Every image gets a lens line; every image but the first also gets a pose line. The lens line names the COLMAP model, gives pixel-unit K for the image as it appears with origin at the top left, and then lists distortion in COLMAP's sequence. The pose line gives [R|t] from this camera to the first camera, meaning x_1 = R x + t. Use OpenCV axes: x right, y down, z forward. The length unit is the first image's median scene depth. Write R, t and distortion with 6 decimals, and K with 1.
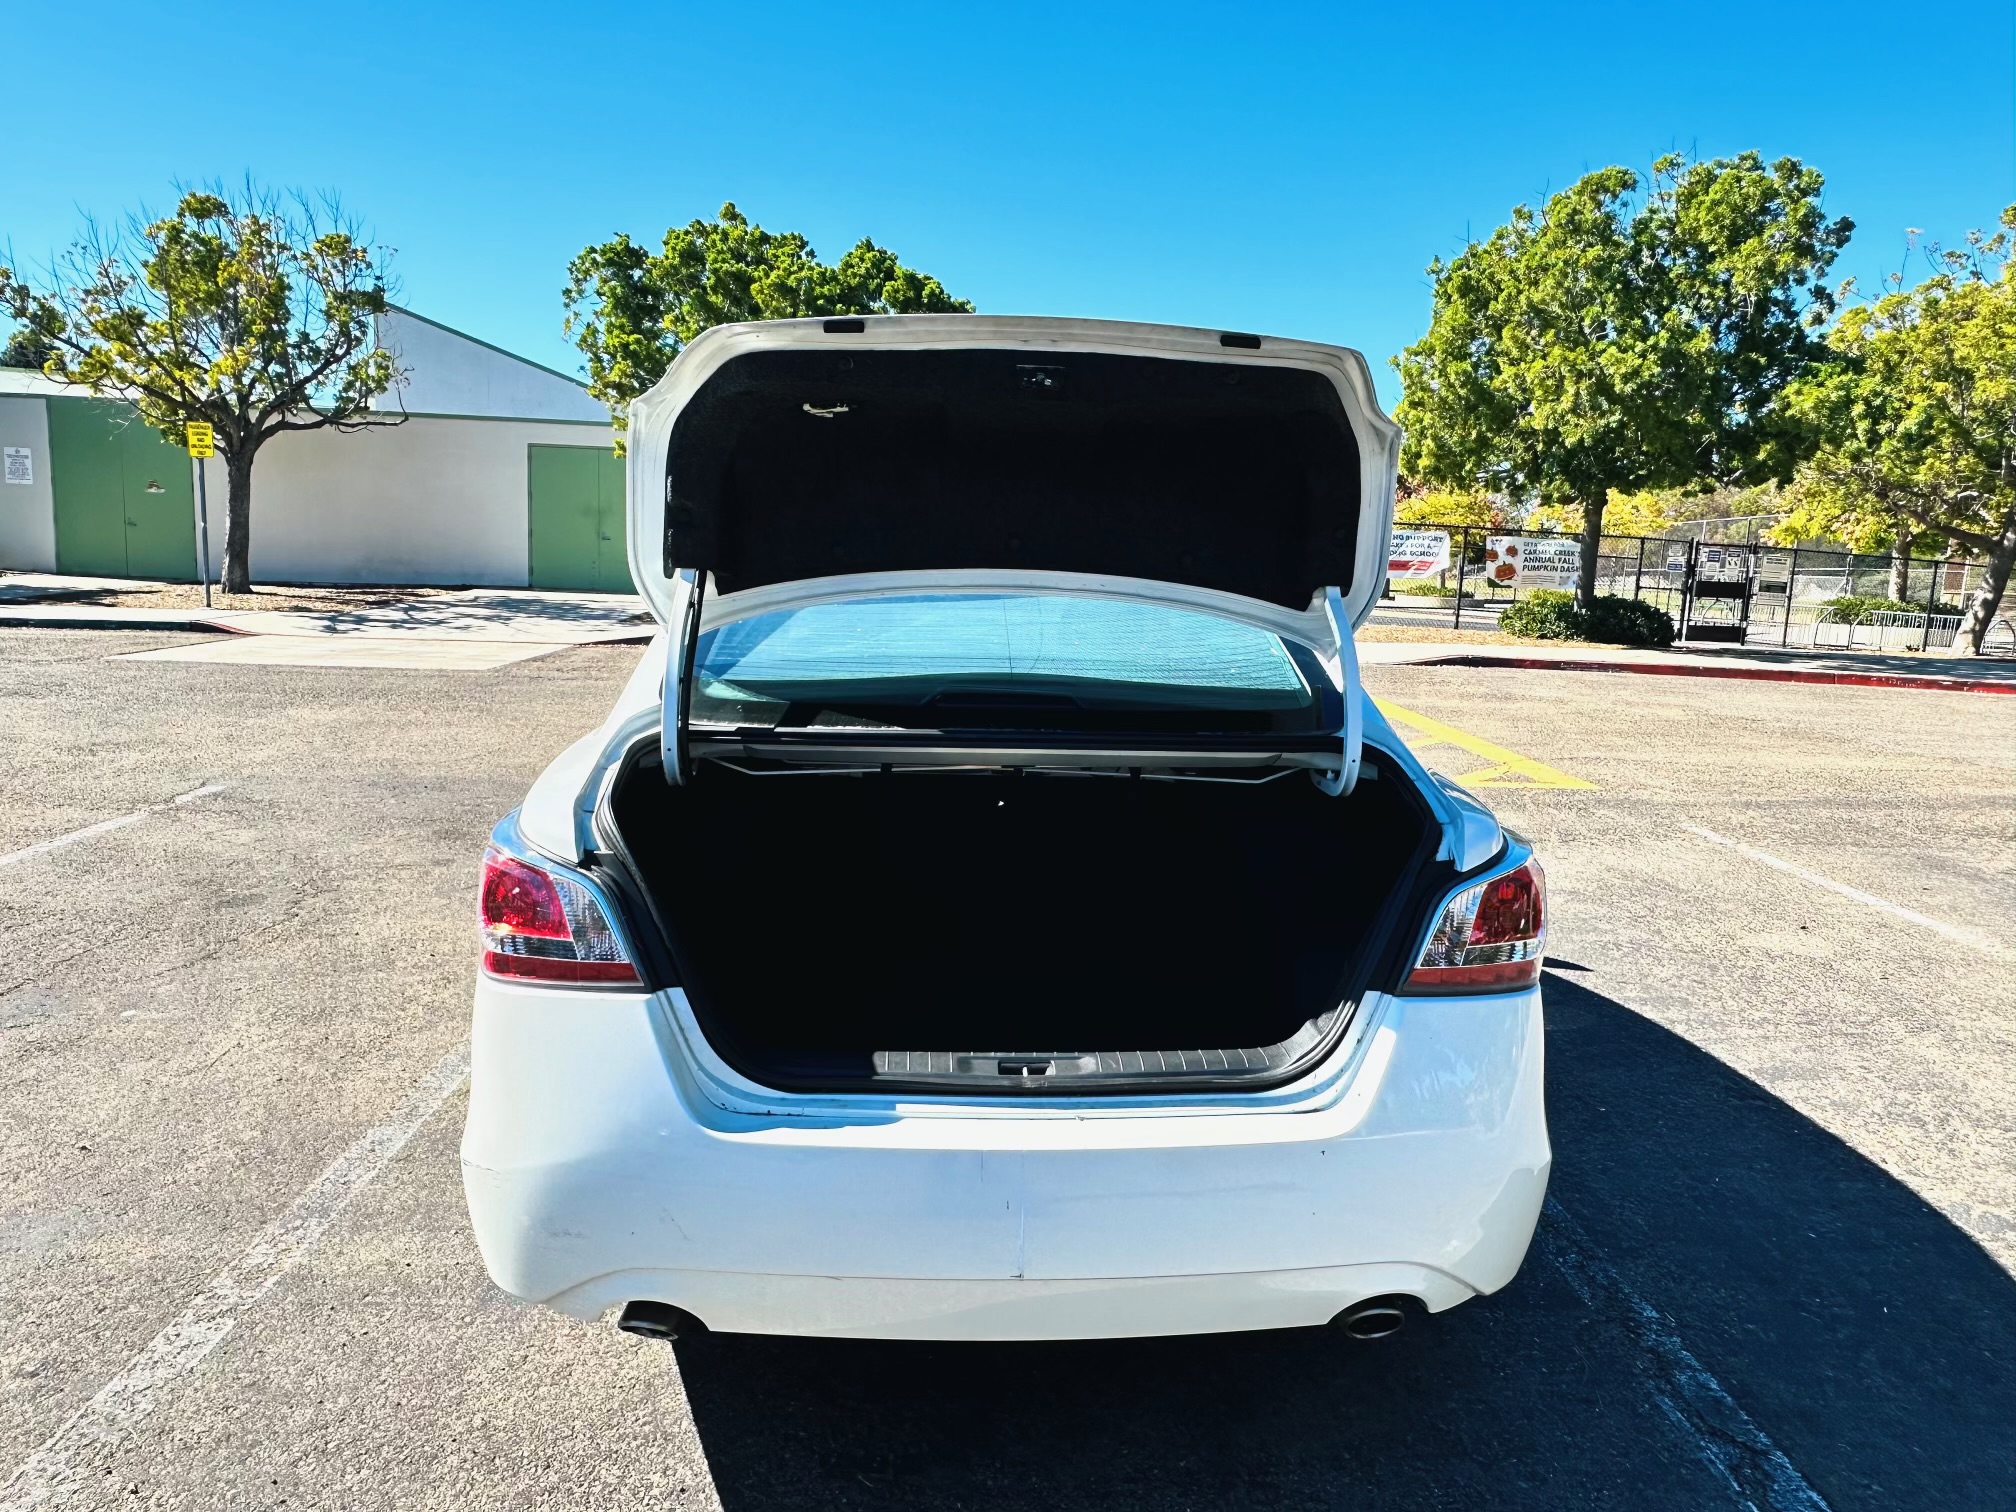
lens RADIAL K [[1341.8, 0, 1001.8], [0, 1341.8, 760.0], [0, 0, 1]] dist [0.010813, 0.011892]
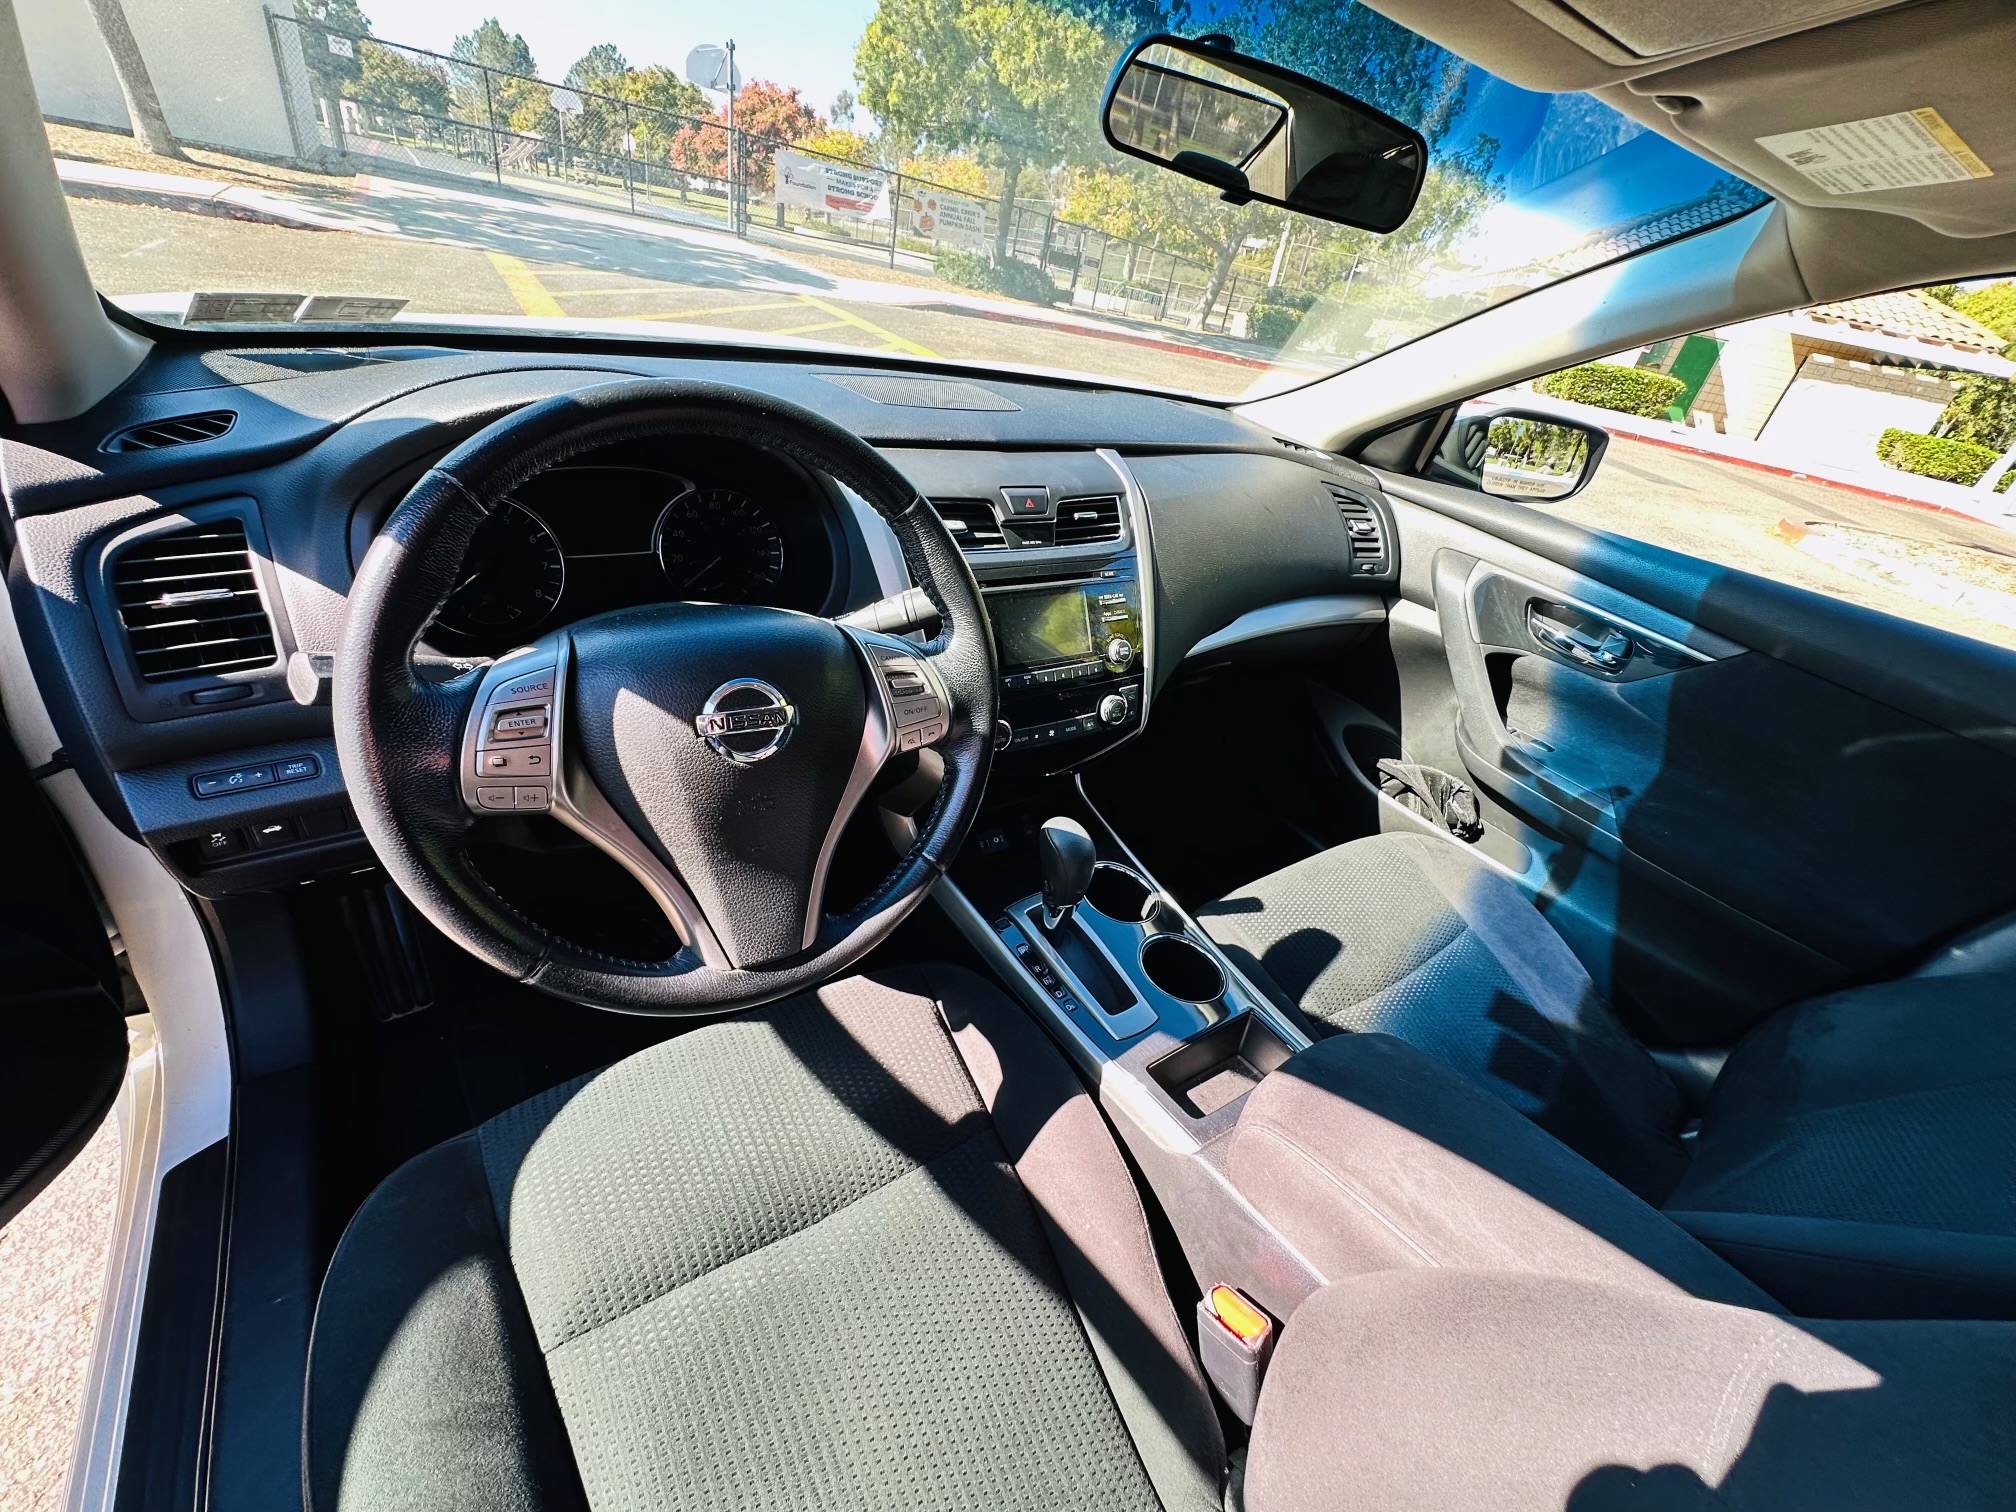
lens RADIAL K [[801.0, 0, 1016.6], [0, 801.0, 766.9], [0, 0, 1]] dist [-0.004903, -0.001257]
pose [[0.847225, -0.189881, 0.496139, -0.044505], [-0.059724, 0.893972, 0.444124, -0.029801], [-0.527866, -0.405905, 0.746056, 0.272812]]
